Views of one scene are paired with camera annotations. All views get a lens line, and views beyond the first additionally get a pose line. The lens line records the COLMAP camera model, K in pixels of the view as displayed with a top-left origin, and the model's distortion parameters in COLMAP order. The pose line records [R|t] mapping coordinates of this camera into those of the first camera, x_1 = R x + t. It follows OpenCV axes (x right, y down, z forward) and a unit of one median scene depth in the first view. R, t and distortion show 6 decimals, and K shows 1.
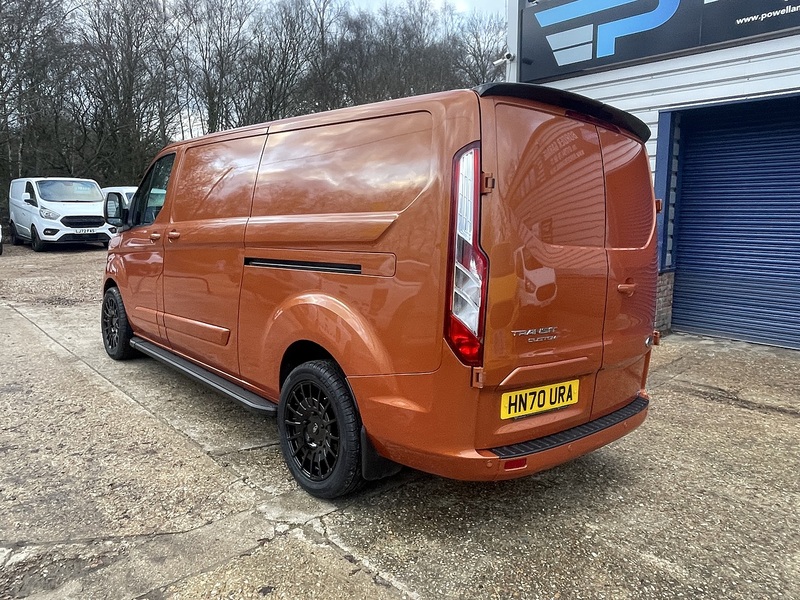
lens RADIAL K [[565.5, 0, 396.4], [0, 565.5, 297.4], [0, 0, 1]] dist [-0.007768, -0.000551]
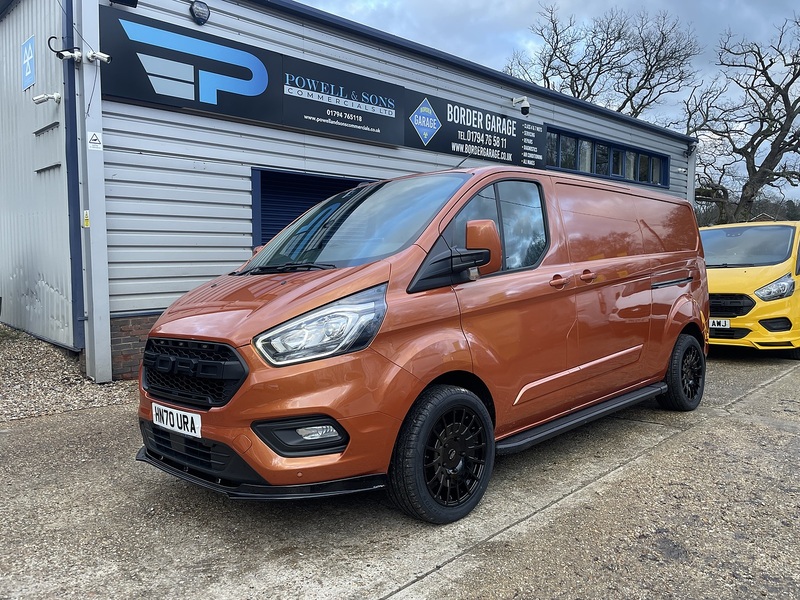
lens RADIAL K [[601.9, 0, 396.9], [0, 601.9, 297.7], [0, 0, 1]] dist [0.094562, -0.131378]
pose [[-0.054747, -0.073652, 0.995780, -2.102149], [0.156525, 0.984313, 0.081409, -0.313461], [-0.986155, 0.160322, -0.042360, 2.066098]]
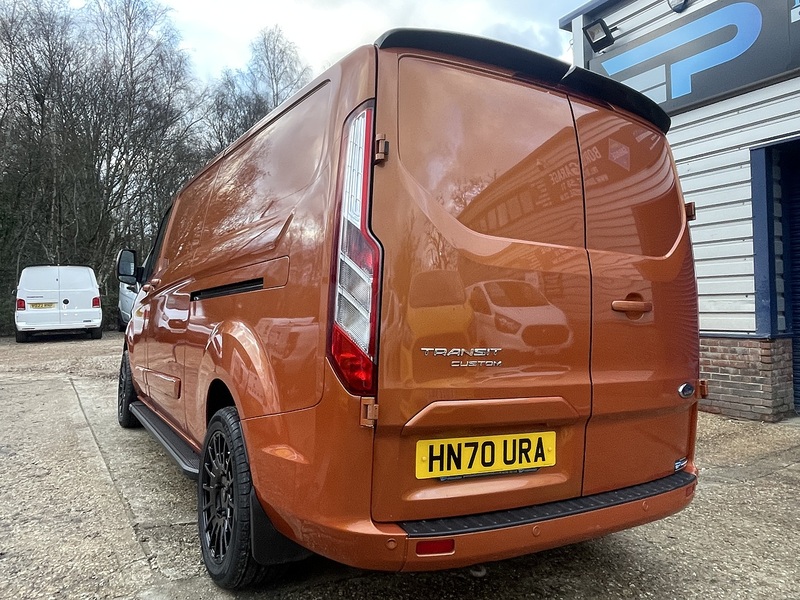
lens RADIAL K [[580.4, 0, 404.9], [0, 580.4, 299.8], [0, 0, 1]] dist [-0.006383, -0.006582]
pose [[0.983310, -0.021635, -0.180646, 0.270882], [-0.007324, 0.987392, -0.158124, 0.098159], [0.181789, 0.156808, 0.970754, 0.236326]]
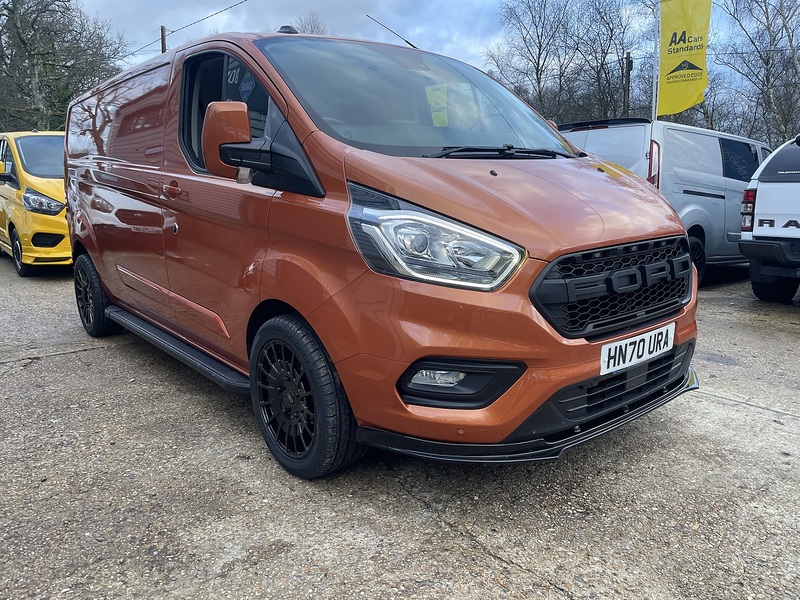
lens RADIAL K [[605.0, 0, 391.4], [0, 605.0, 295.9], [0, 0, 1]] dist [0.084699, -0.115847]
pose [[-0.998202, -0.035608, 0.048209, -0.644042], [-0.018649, 0.948979, 0.314788, -0.396522], [-0.056959, 0.313323, -0.947937, 3.284092]]
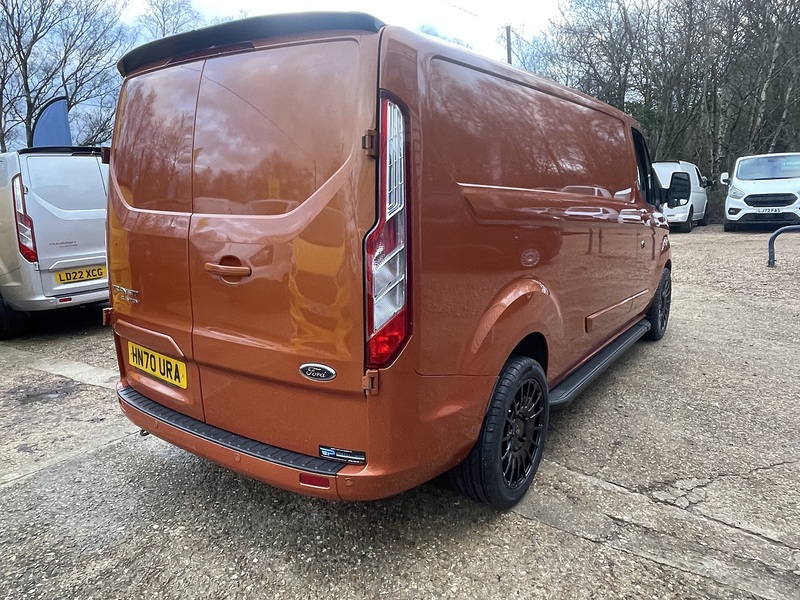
lens RADIAL K [[566.5, 0, 405.8], [0, 566.5, 298.5], [0, 0, 1]] dist [0.000711, -0.014595]
pose [[0.227045, 0.143796, -0.963210, 1.234086], [-0.112506, 0.986290, 0.120723, -0.101021], [0.967364, 0.080957, 0.240110, 1.108015]]
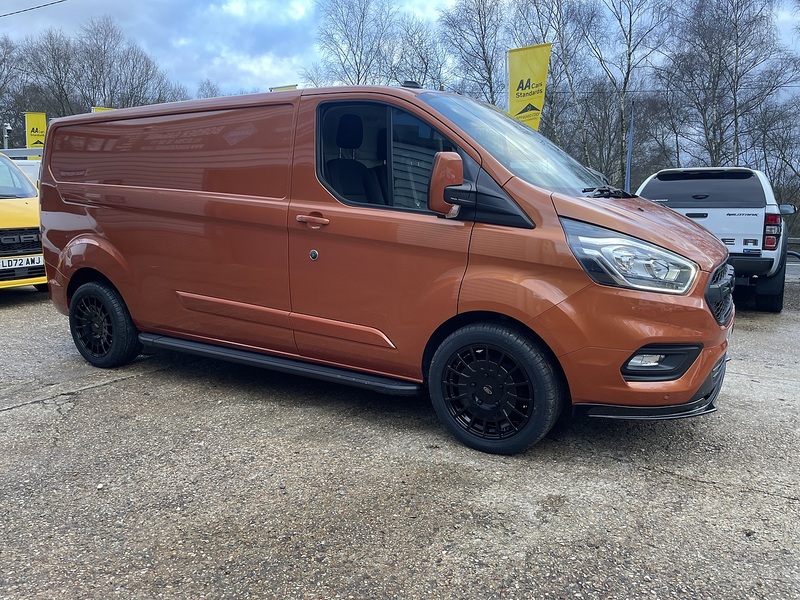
lens RADIAL K [[602.7, 0, 400.0], [0, 602.7, 300.0], [0, 0, 1]] dist [0.091834, -0.124011]
pose [[-0.958213, 0.010322, -0.285870, 0.042947], [-0.073509, 0.956904, 0.280949, -0.423486], [0.276450, 0.290223, -0.916158, 3.407275]]
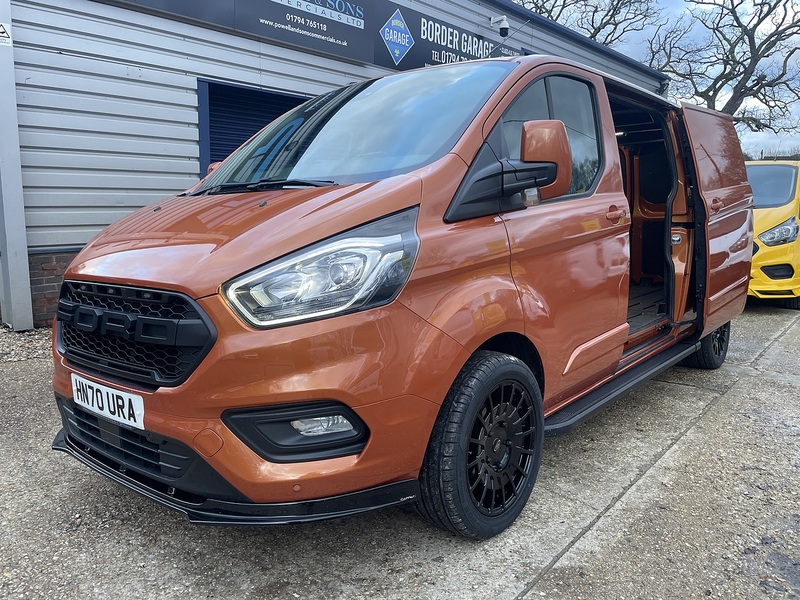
lens RADIAL K [[605.0, 0, 391.4], [0, 605.0, 295.9], [0, 0, 1]] dist [0.084699, -0.115847]
pose [[-0.129453, -0.165095, 0.977745, -1.759098], [0.133740, 0.974125, 0.182191, -0.286825], [-0.982525, 0.154349, -0.104023, 2.162335]]
